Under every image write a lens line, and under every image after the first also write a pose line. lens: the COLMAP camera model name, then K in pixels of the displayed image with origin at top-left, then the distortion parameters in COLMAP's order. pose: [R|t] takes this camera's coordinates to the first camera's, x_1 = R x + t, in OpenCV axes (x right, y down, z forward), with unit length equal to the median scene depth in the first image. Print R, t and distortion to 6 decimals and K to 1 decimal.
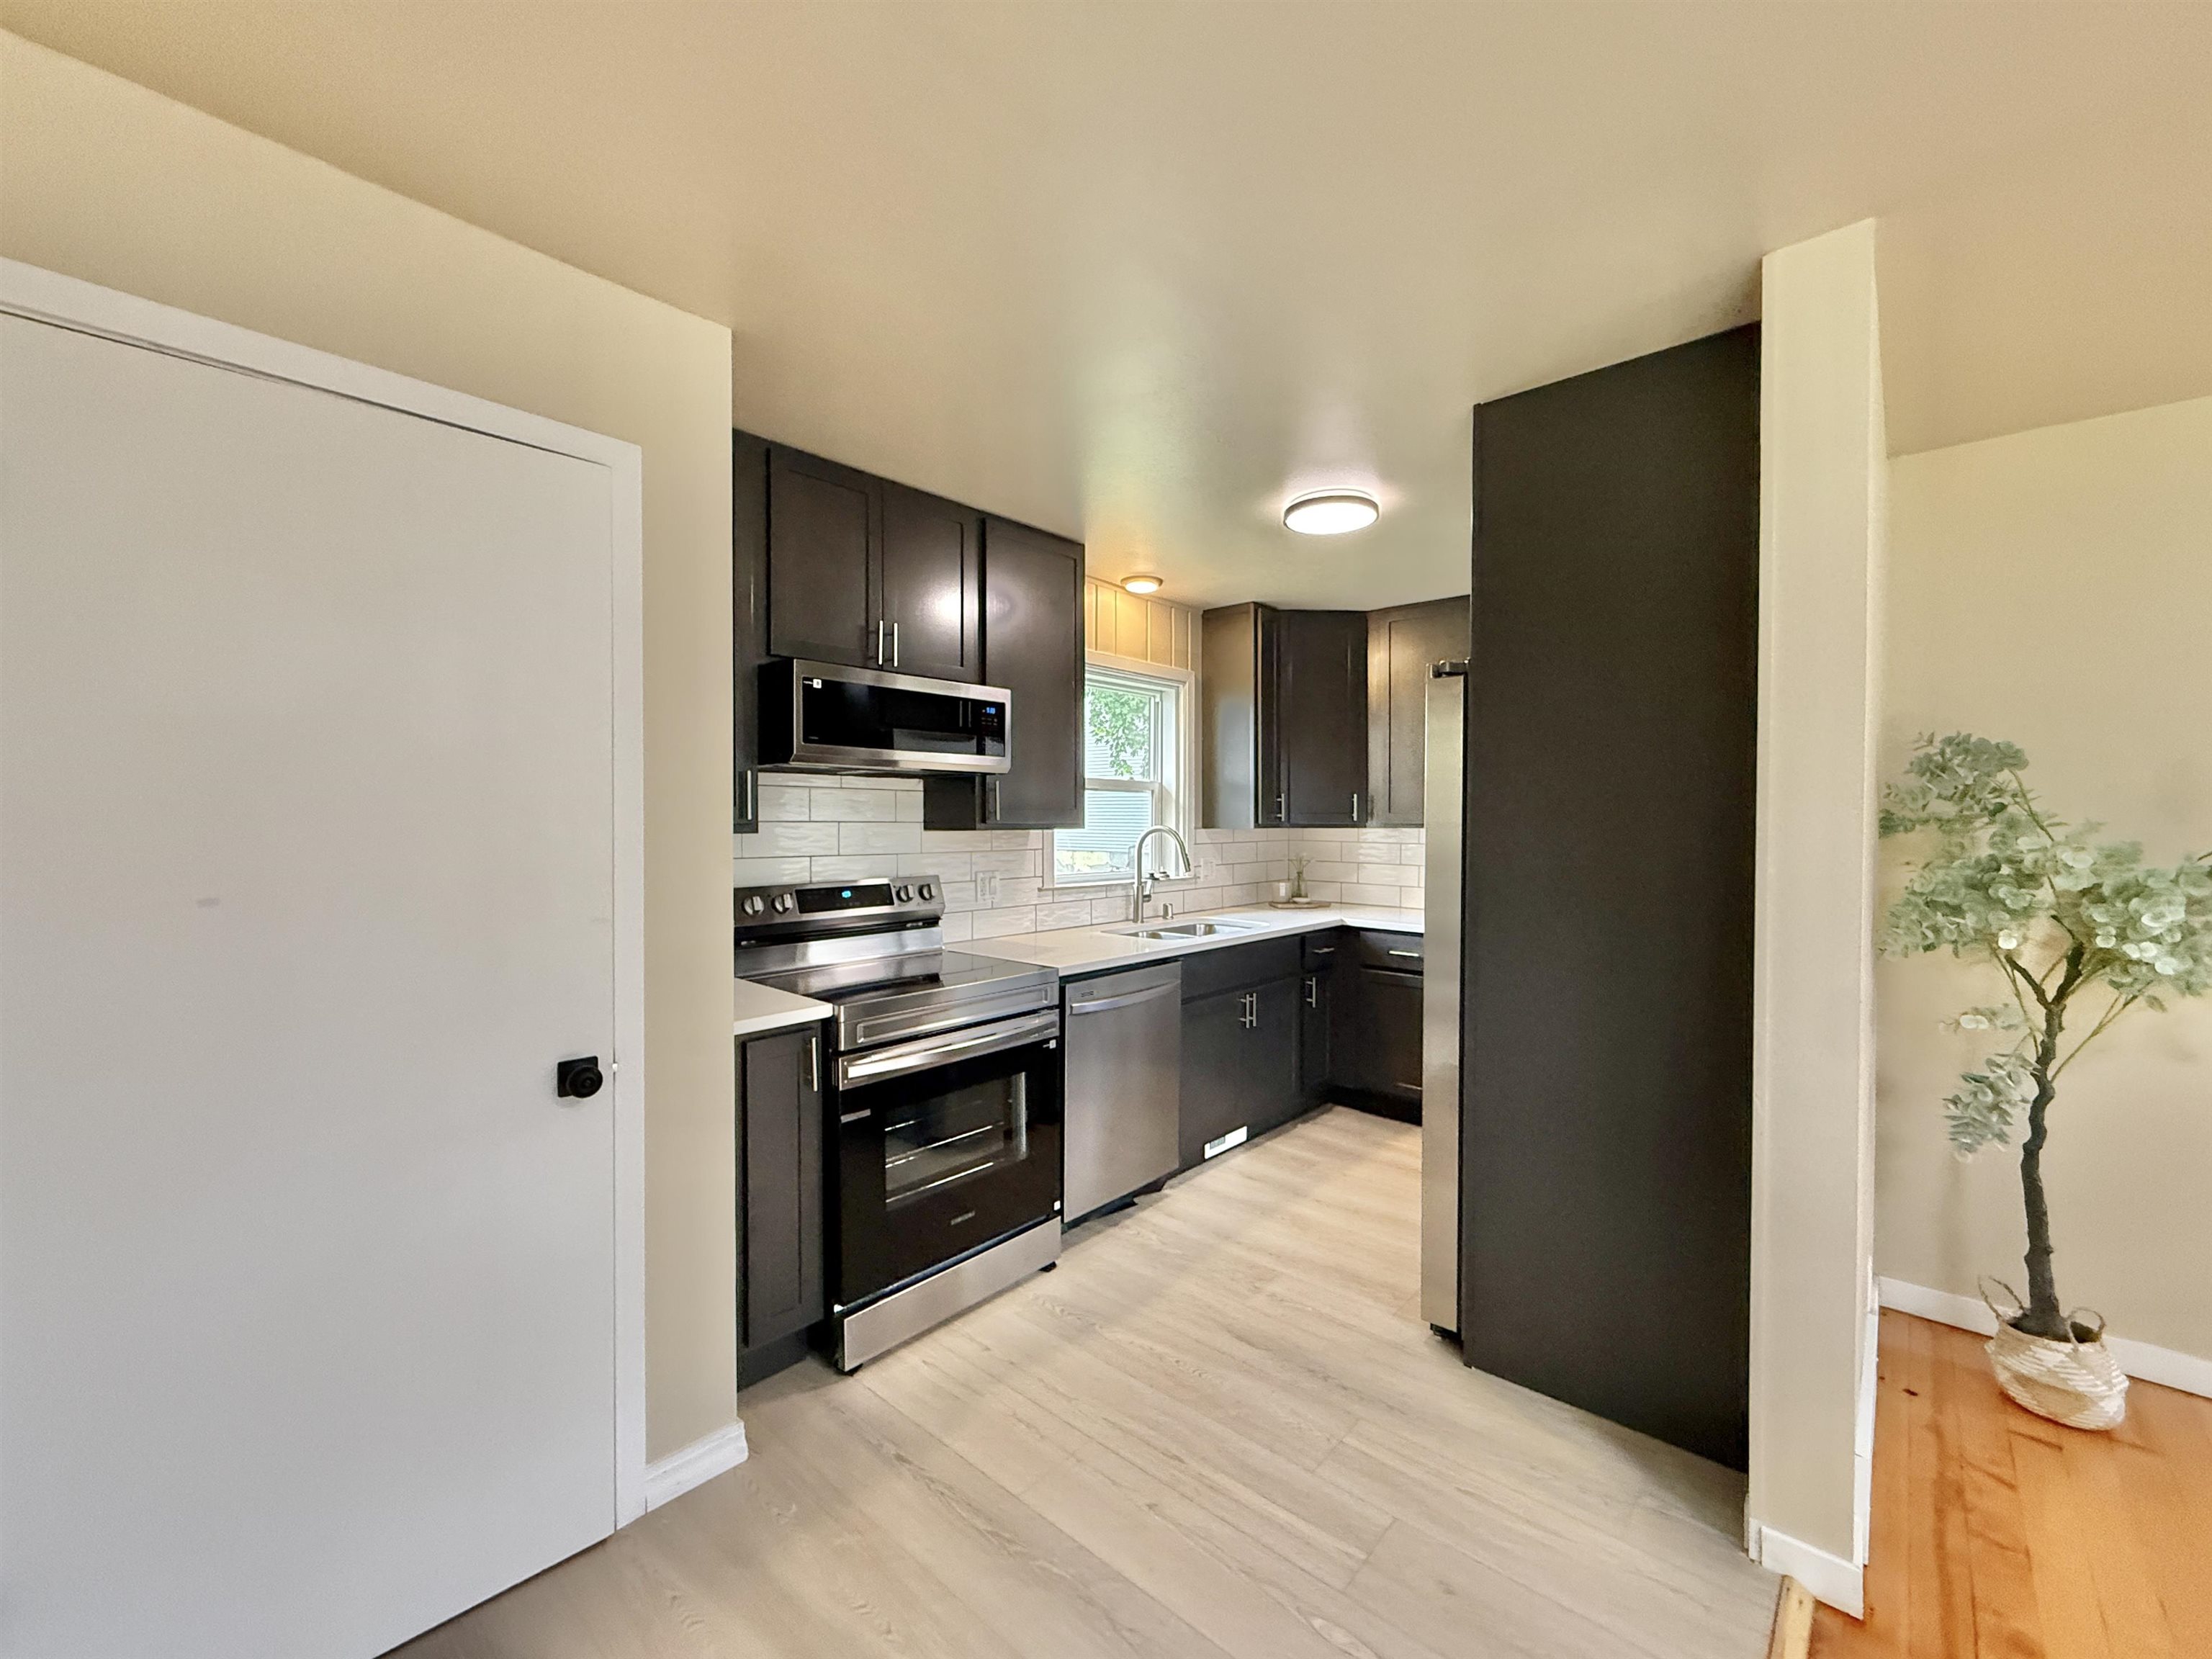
lens RADIAL K [[899.0, 0, 1082.8], [0, 899.0, 821.2], [0, 0, 1]] dist [0.000686, 0.000212]
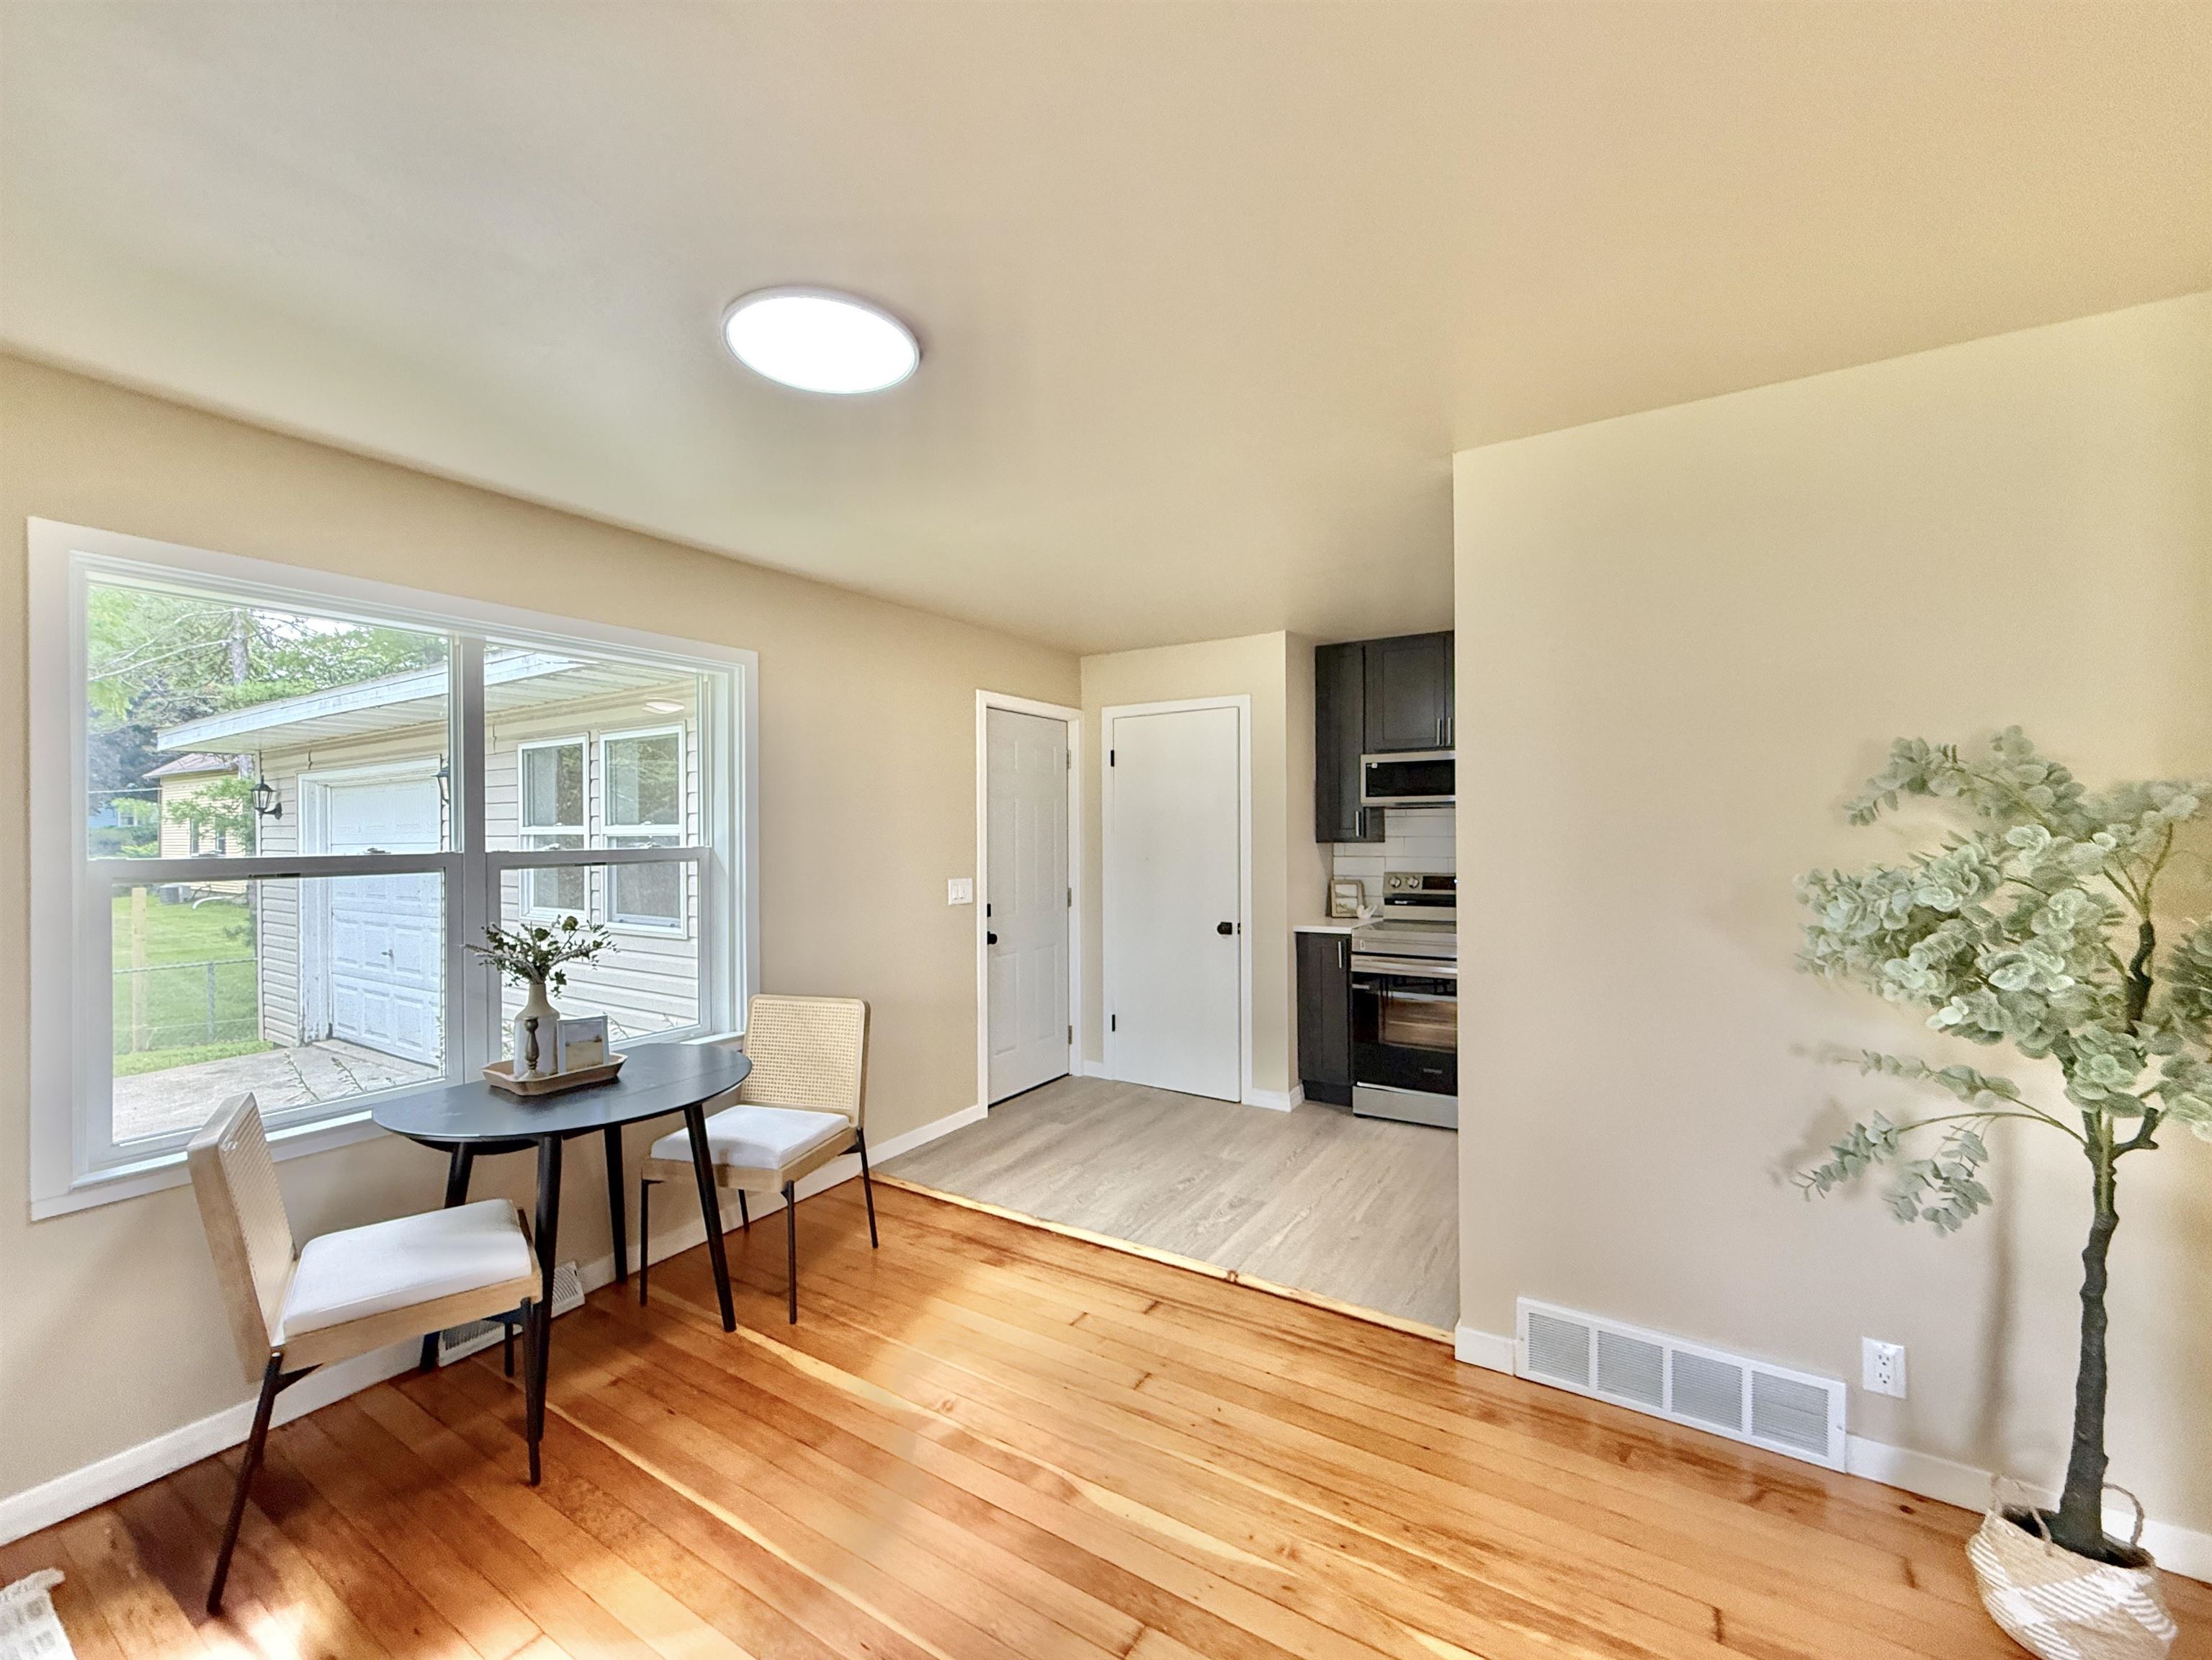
lens RADIAL K [[899.2, 0, 1088.2], [0, 899.2, 833.5], [0, 0, 1]] dist [0.000686, 0.000212]
pose [[0.167325, -0.002199, -0.985899, 1.271806], [0.001471, 0.999997, -0.001981, -0.003042], [0.985901, -0.001119, 0.167328, 0.072432]]
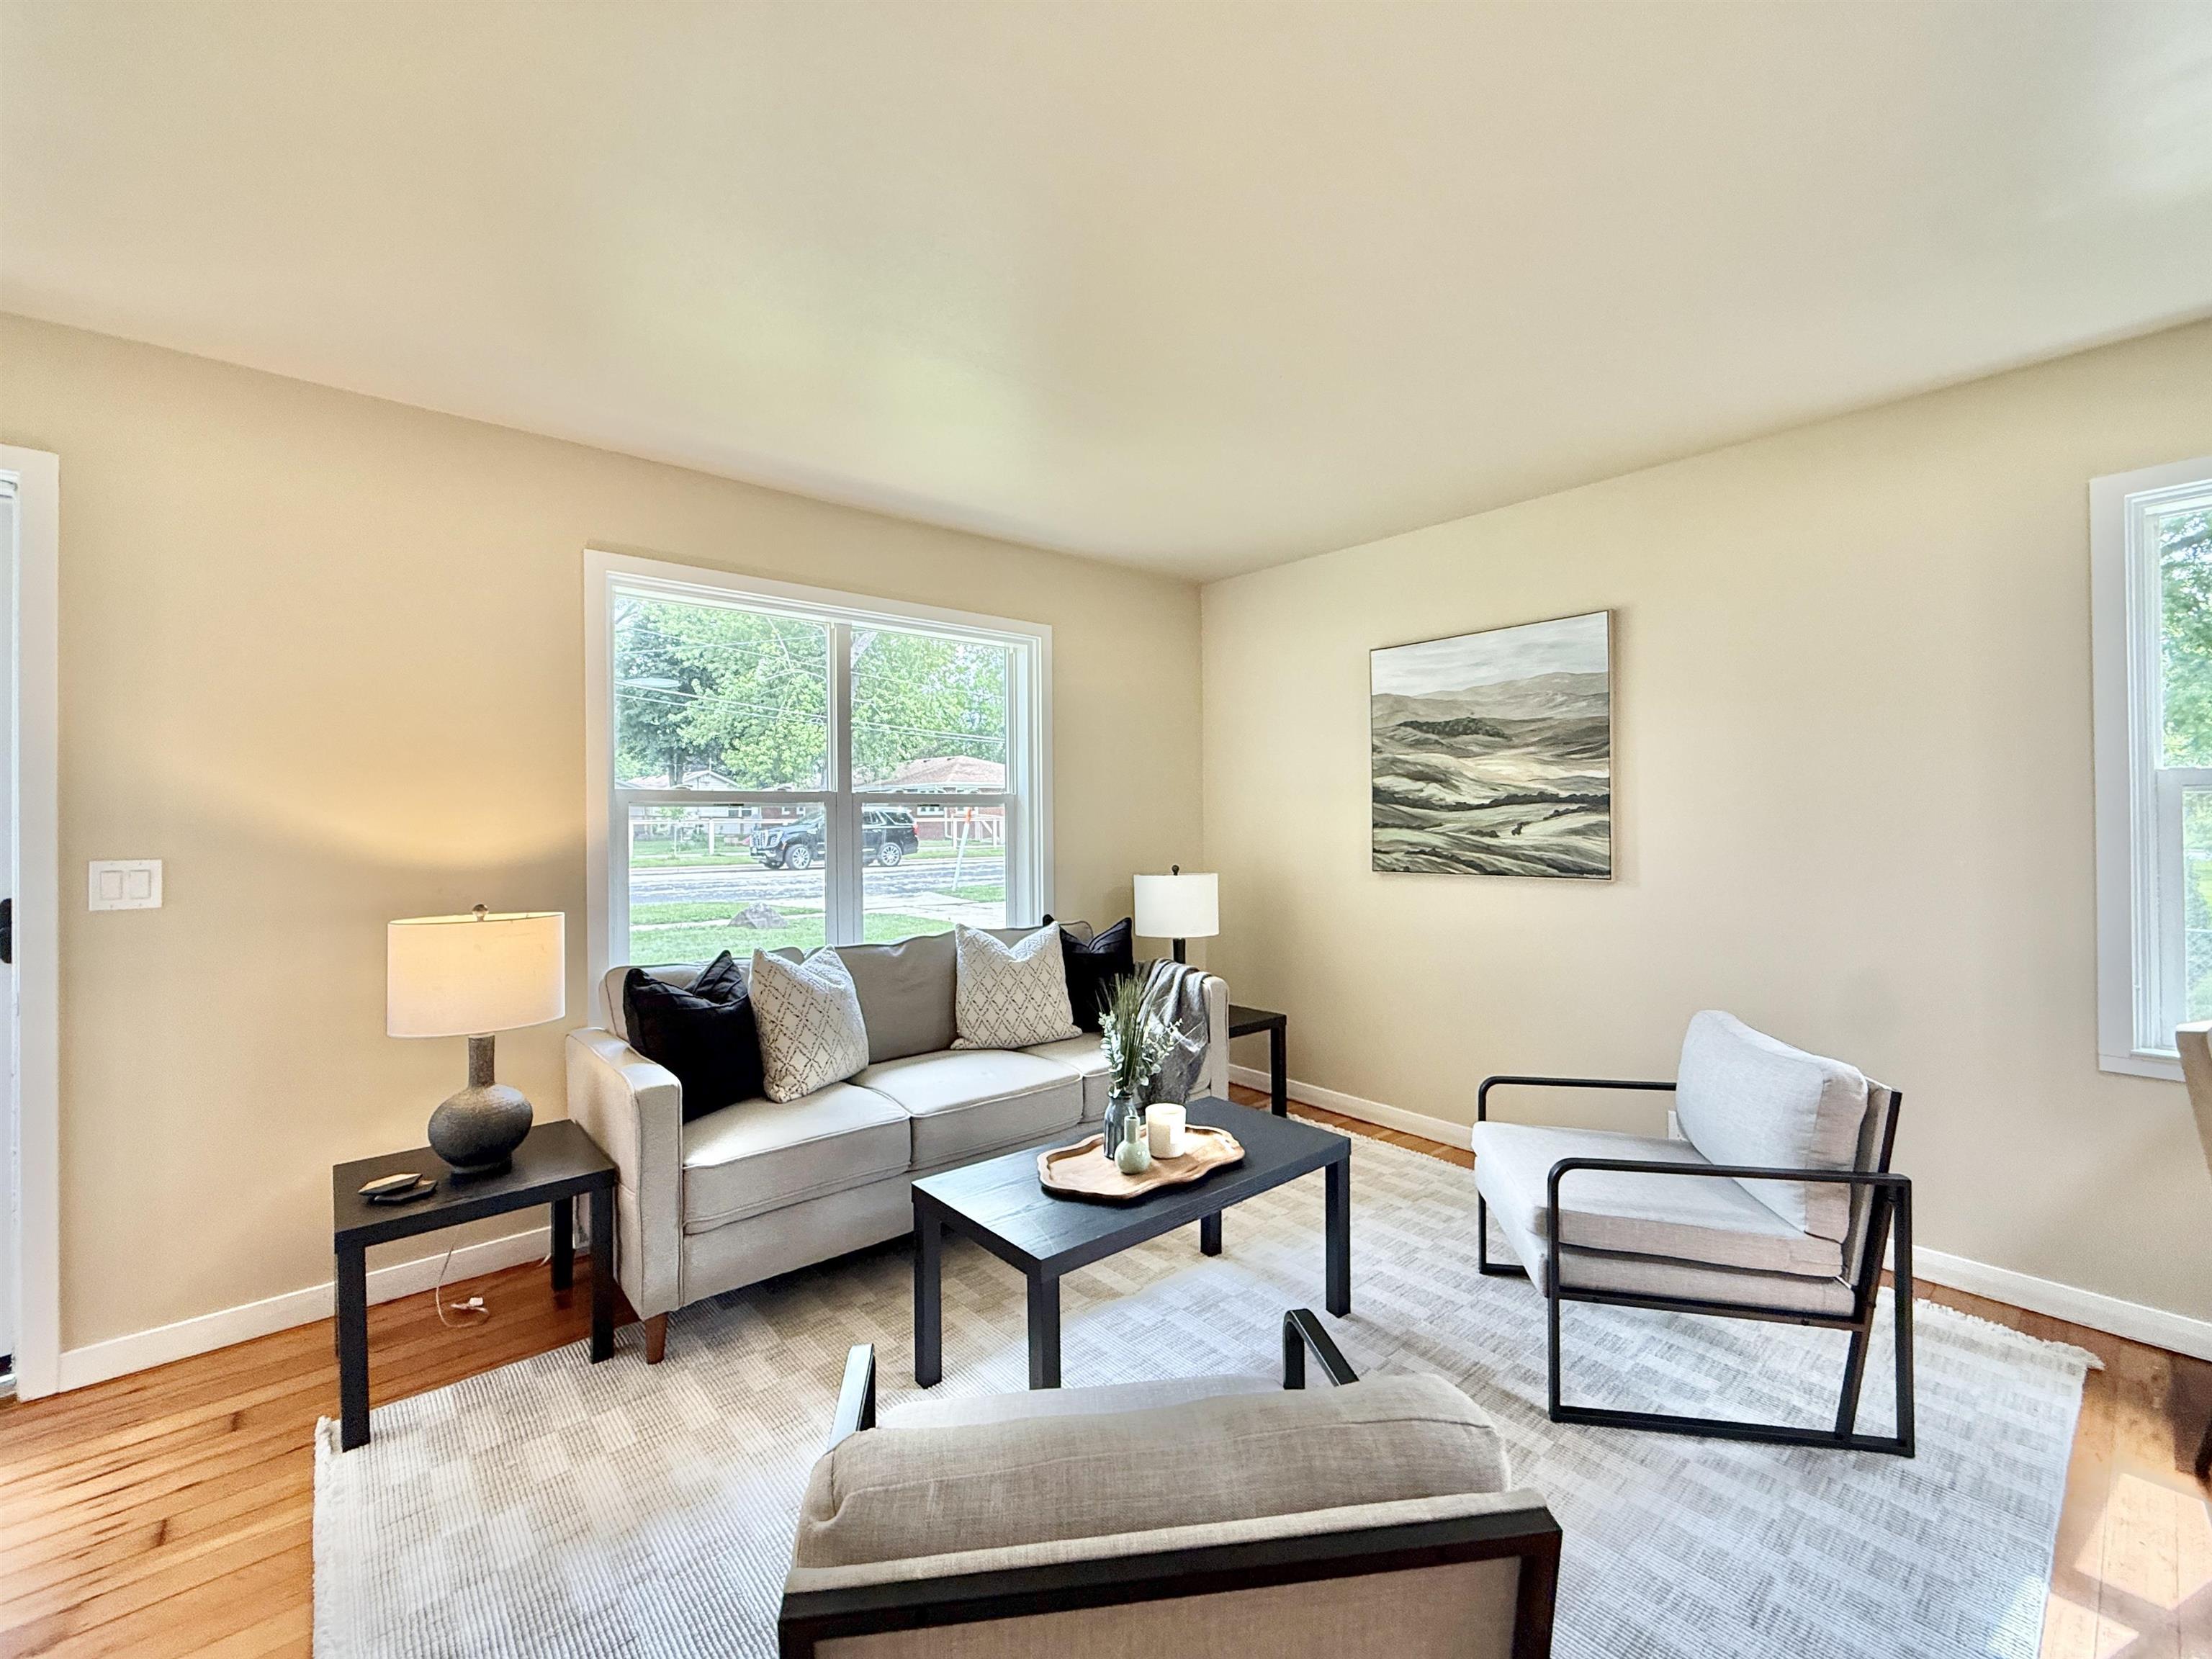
lens RADIAL K [[899.0, 0, 1099.2], [0, 899.0, 825.0], [0, 0, 1]] dist [0.000686, 0.000212]
pose [[-0.991616, 0.007231, 0.129015, 1.252273], [0.008350, 0.999932, 0.008134, 0.052942], [-0.128947, 0.009143, -0.991609, 0.303618]]
